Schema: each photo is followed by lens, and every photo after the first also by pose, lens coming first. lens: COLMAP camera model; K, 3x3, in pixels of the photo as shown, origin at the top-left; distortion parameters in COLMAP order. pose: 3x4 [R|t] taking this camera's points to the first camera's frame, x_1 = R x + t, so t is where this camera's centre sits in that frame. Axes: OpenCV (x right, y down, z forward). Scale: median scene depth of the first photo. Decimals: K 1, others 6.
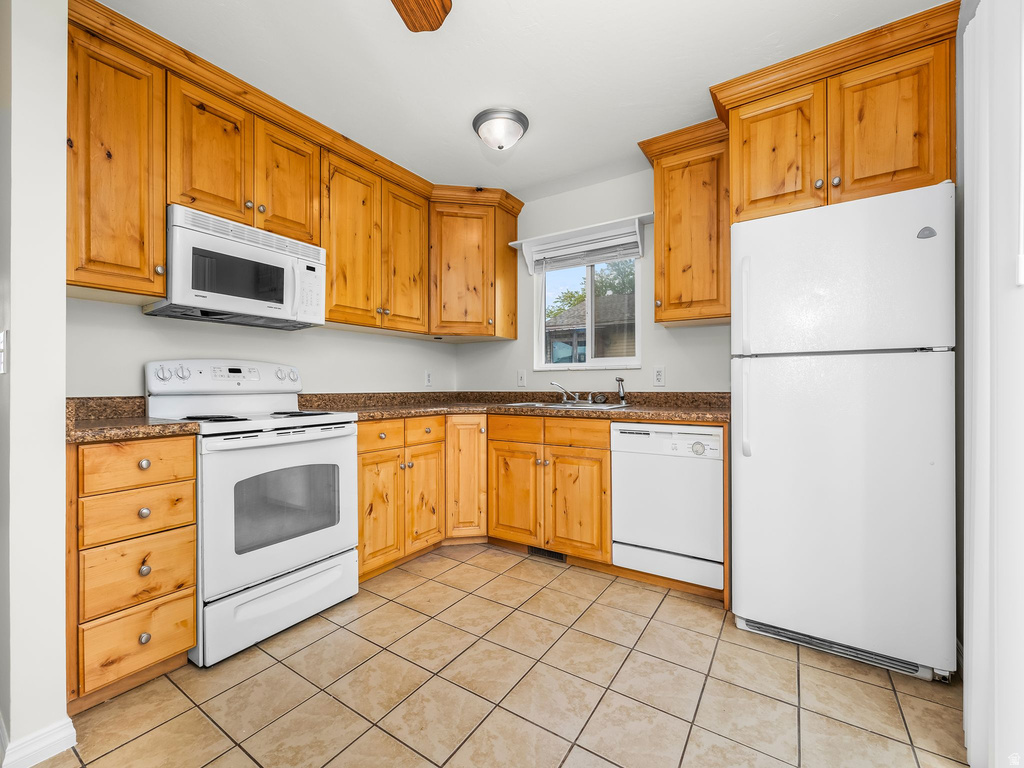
lens RADIAL K [[433.2, 0, 506.4], [0, 433.2, 385.5], [0, 0, 1]] dist [-0.000572, -0.000465]
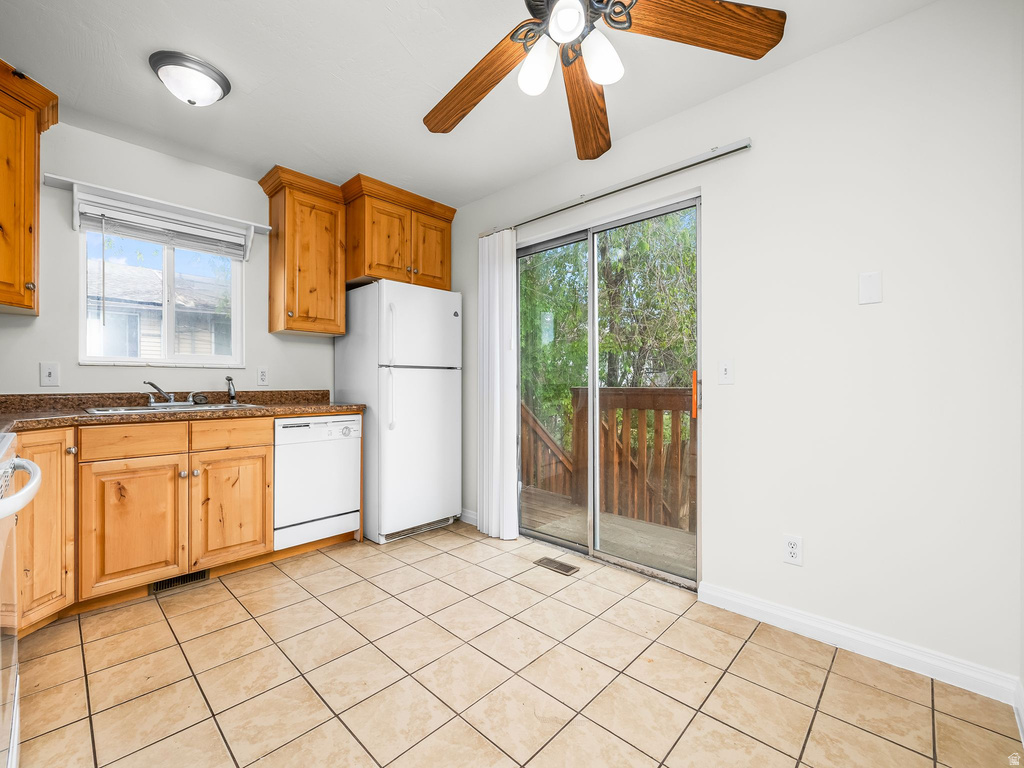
lens RADIAL K [[433.2, 0, 505.5], [0, 433.2, 384.3], [0, 0, 1]] dist [-0.000572, -0.000465]
pose [[0.173663, 0.001093, 0.984805, -0.702597], [-0.000539, 0.999999, -0.001014, -0.000578], [-0.984805, -0.000355, 0.173664, 0.241987]]
